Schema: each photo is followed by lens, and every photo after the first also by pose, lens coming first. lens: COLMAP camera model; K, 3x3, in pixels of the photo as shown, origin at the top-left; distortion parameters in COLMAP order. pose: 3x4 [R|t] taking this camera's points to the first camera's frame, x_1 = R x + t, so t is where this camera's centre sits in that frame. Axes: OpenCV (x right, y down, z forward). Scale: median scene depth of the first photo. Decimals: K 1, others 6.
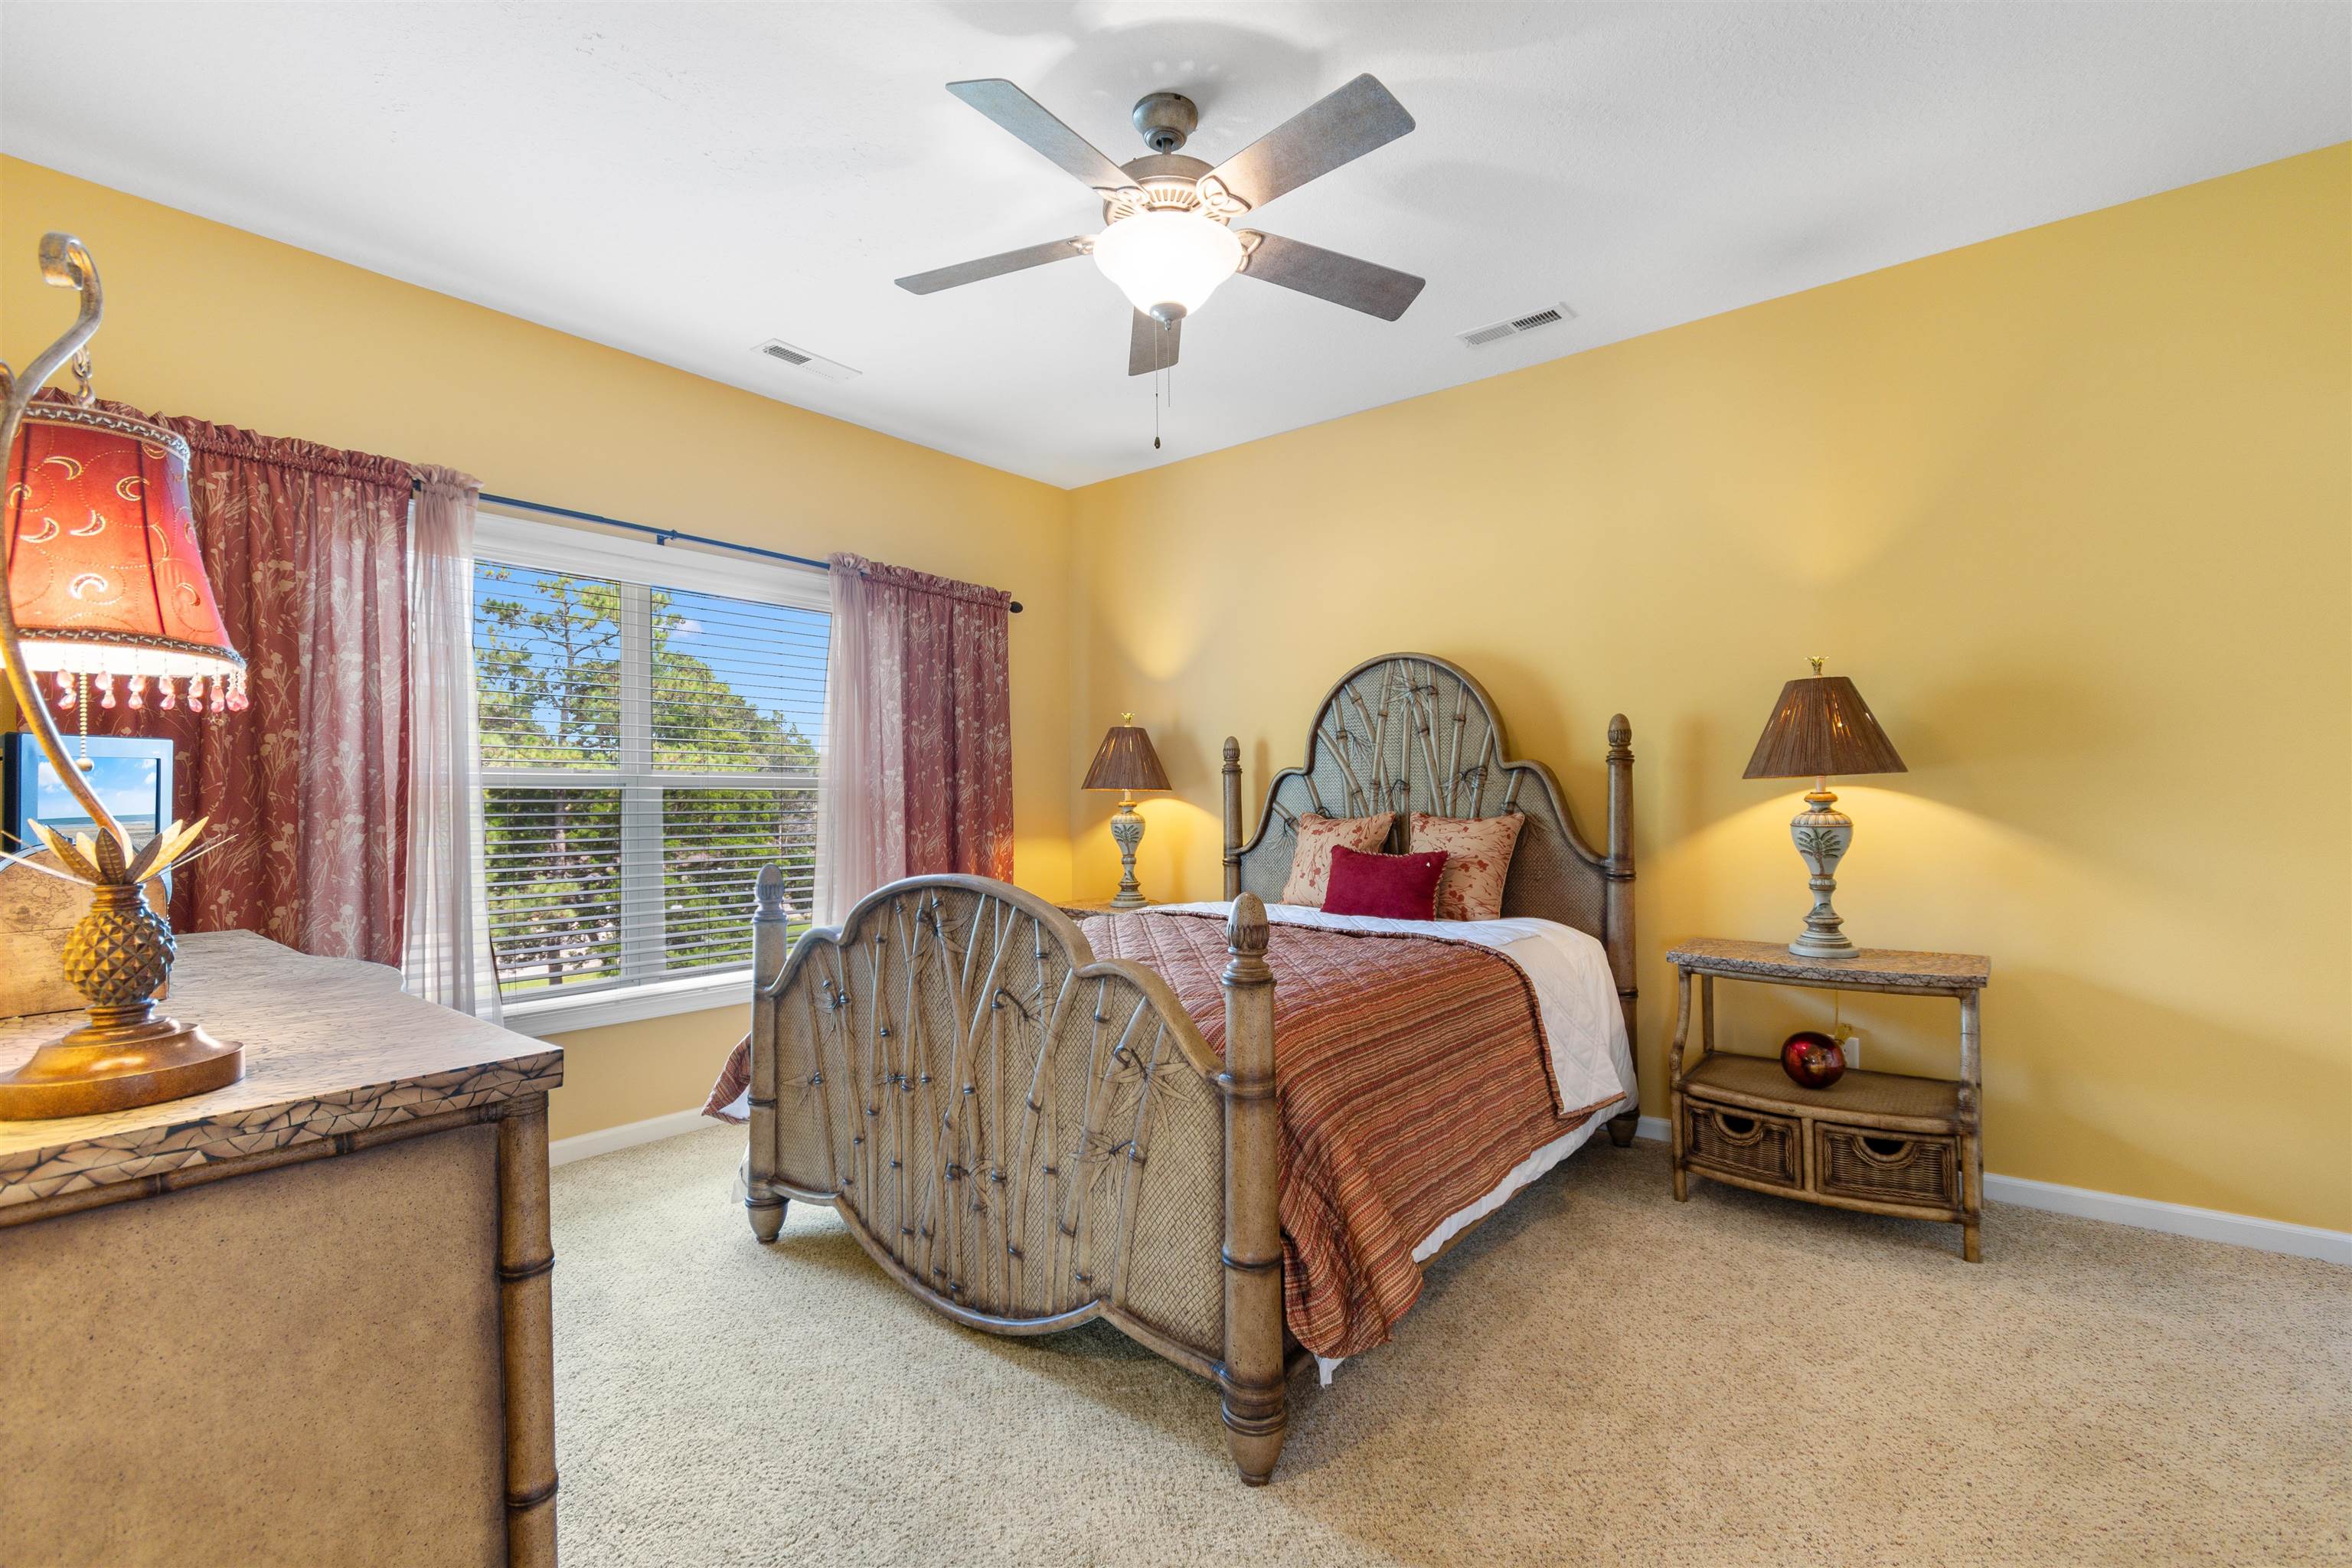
lens RADIAL K [[1041.4, 0, 1180.2], [0, 1041.4, 805.2], [0, 0, 1]] dist [0.002503, -0.000376]
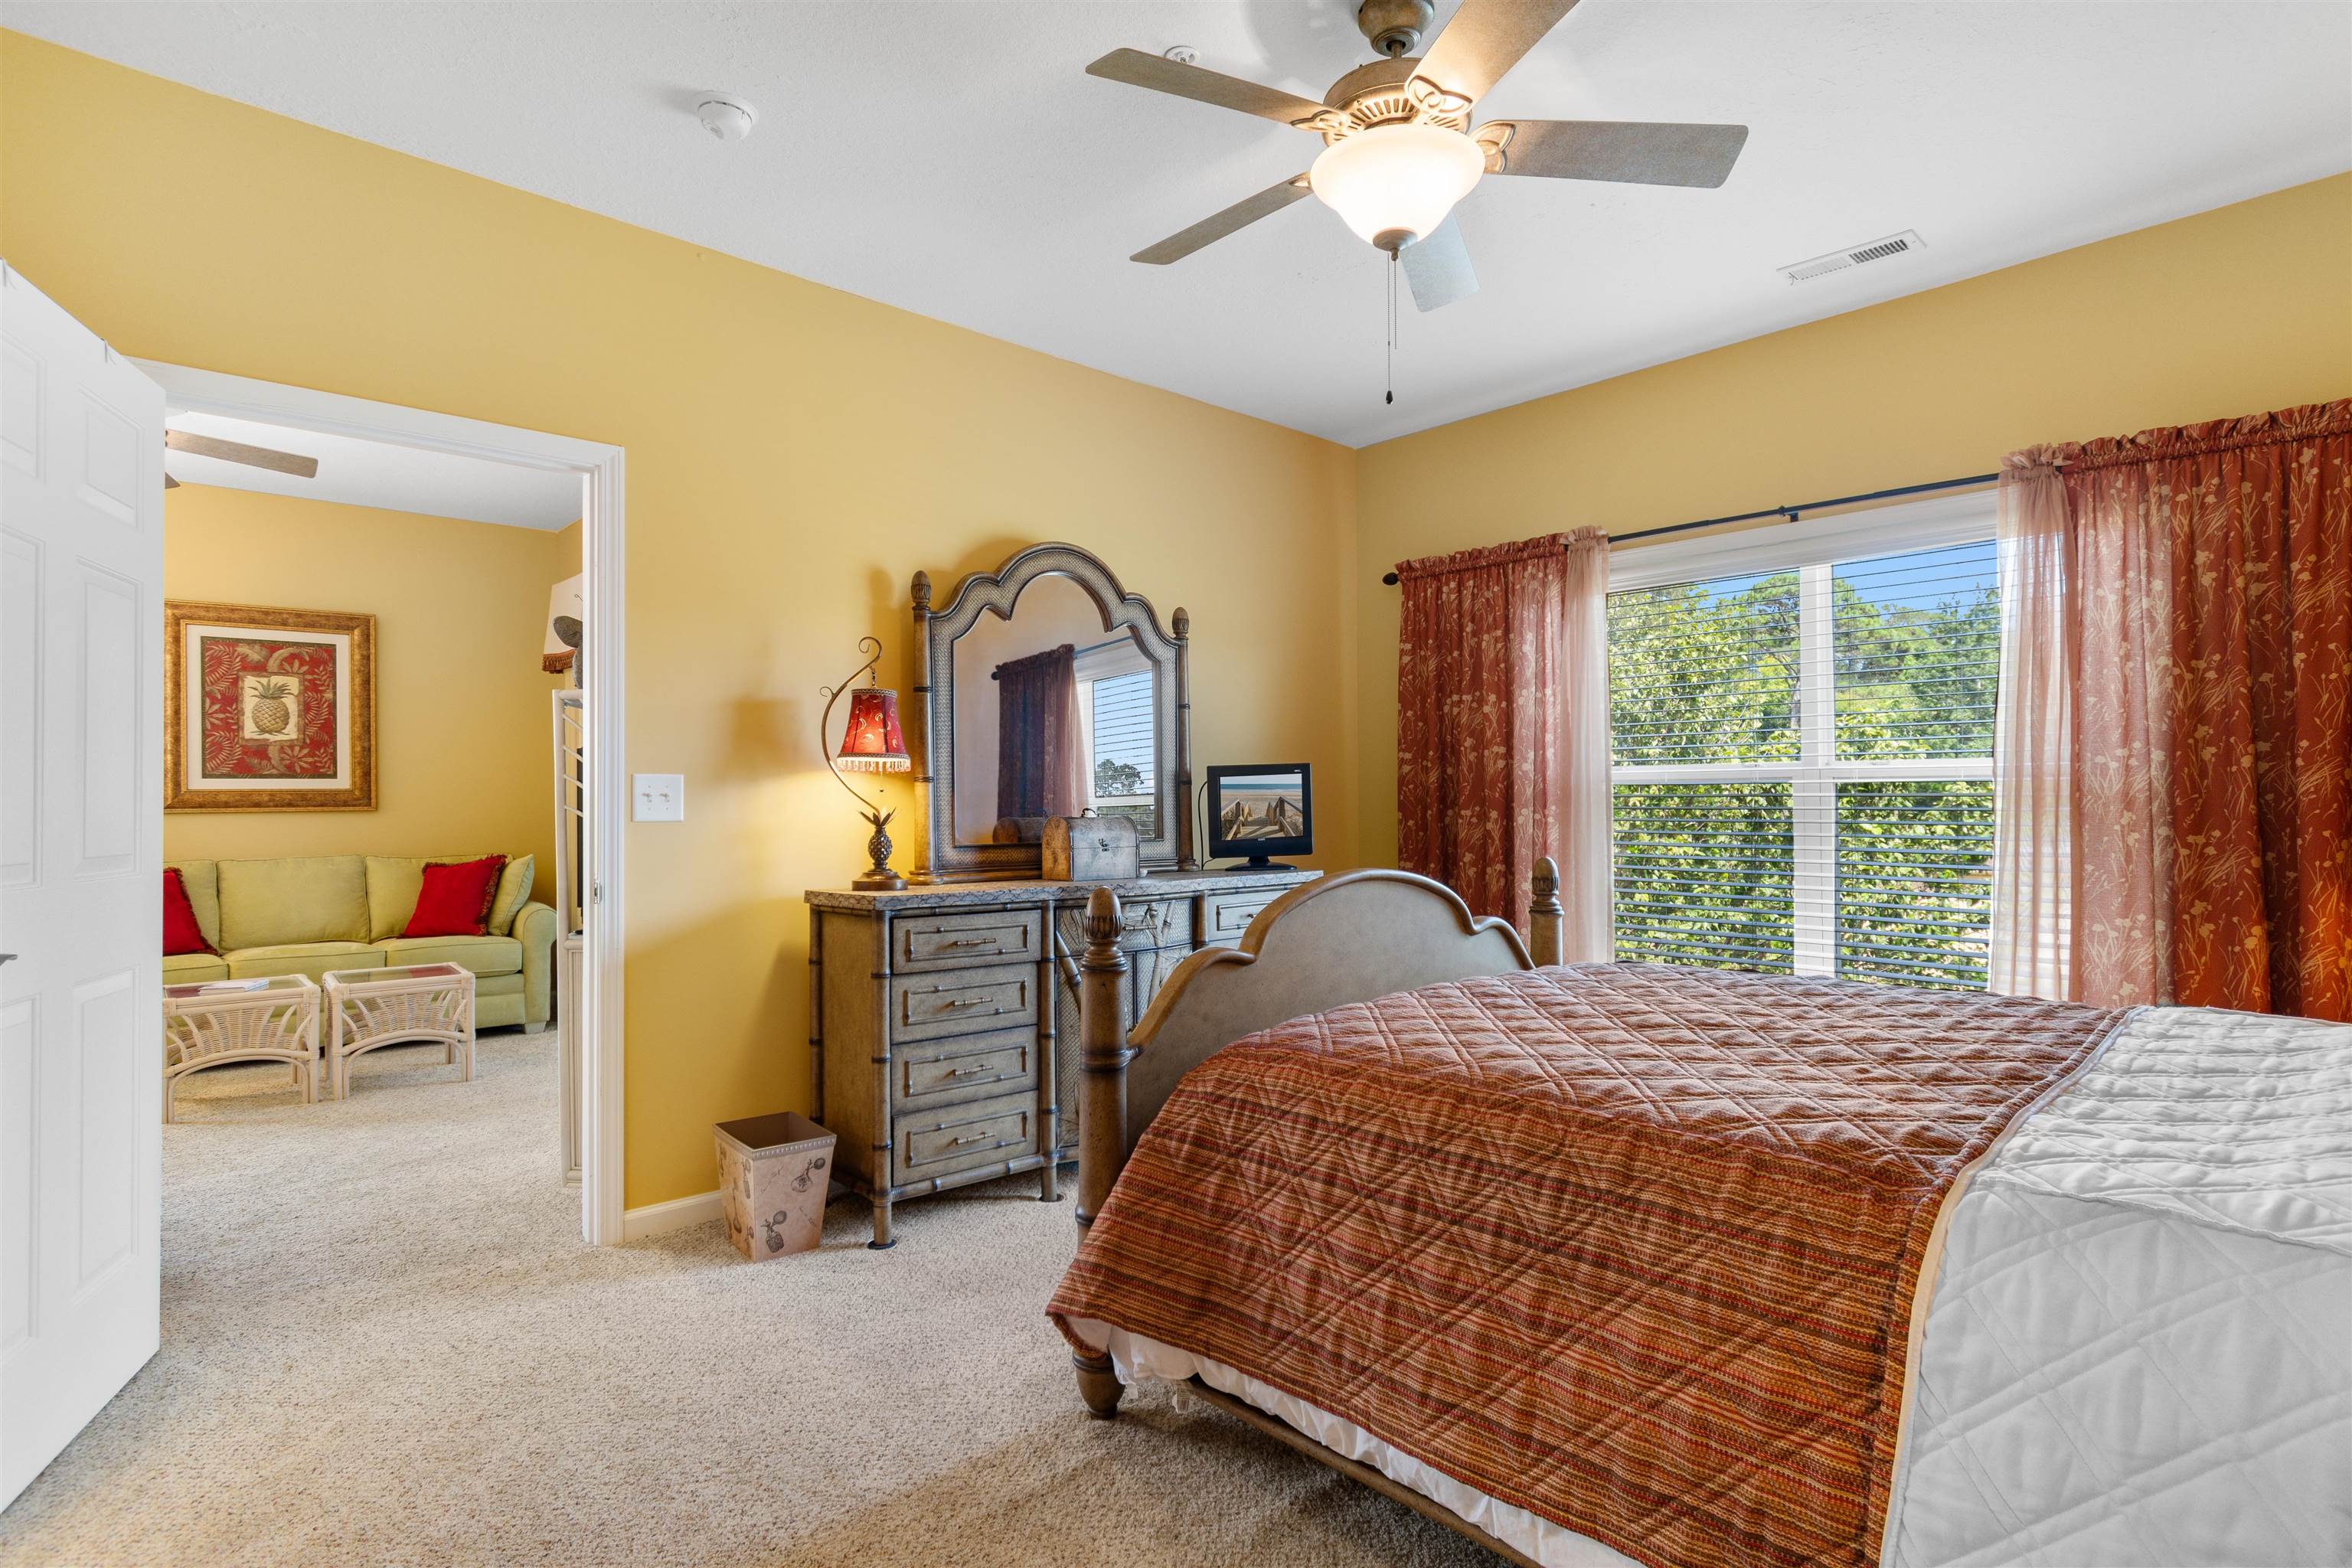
lens RADIAL K [[1198.6, 0, 1204.2], [0, 1198.6, 785.5], [0, 0, 1]] dist [-0.000660, -0.000157]
pose [[-0.167098, -0.014980, -0.985827, 0.663703], [-0.013410, 0.999827, -0.012920, 0.008779], [0.985849, 0.011061, -0.167270, 0.671800]]
